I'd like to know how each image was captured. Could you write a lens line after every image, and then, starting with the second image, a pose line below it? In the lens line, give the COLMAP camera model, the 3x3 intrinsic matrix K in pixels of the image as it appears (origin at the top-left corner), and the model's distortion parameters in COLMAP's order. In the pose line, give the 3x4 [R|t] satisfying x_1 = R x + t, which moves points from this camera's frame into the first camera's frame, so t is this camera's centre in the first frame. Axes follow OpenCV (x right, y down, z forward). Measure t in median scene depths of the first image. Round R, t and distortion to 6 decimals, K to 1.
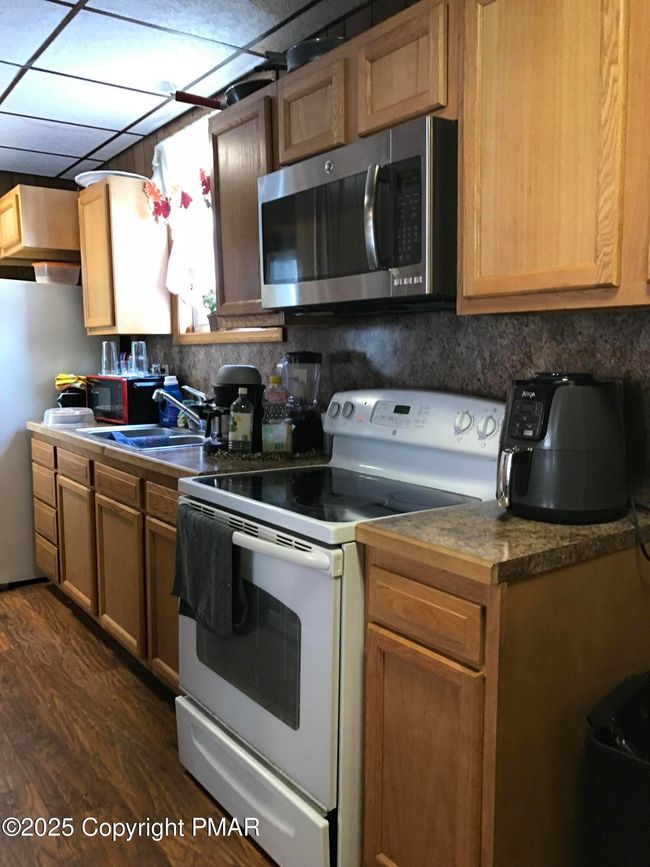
lens RADIAL K [[701.3, 0, 325.0], [0, 701.3, 433.5], [0, 0, 1]] dist [0.021513, -0.009220]
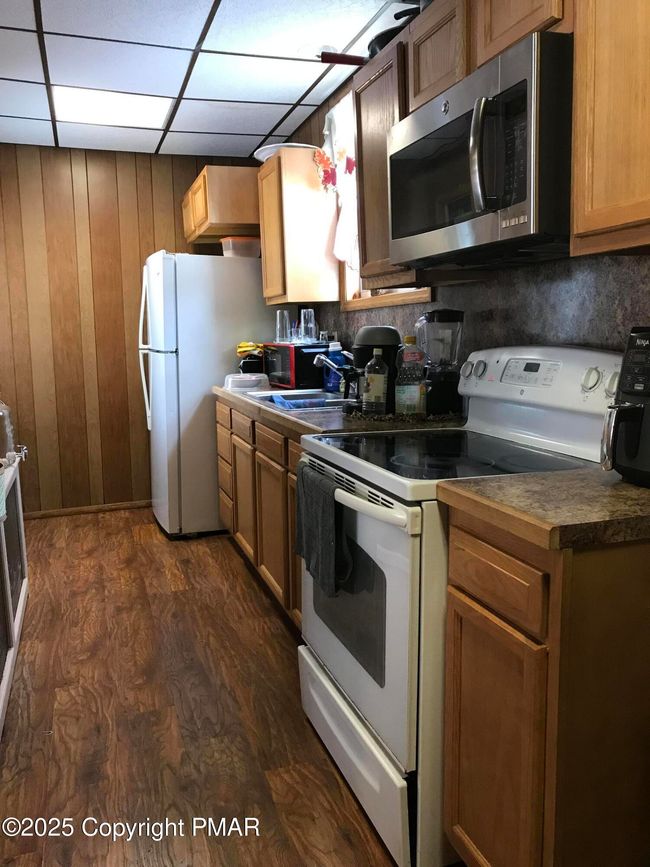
lens RADIAL K [[701.3, 0, 325.0], [0, 701.3, 433.5], [0, 0, 1]] dist [0.021513, -0.009220]
pose [[0.951229, 0.025968, -0.307391, 0.123449], [-0.015104, 0.999176, 0.037667, 0.019574], [0.308116, -0.031187, 0.950838, 0.031743]]
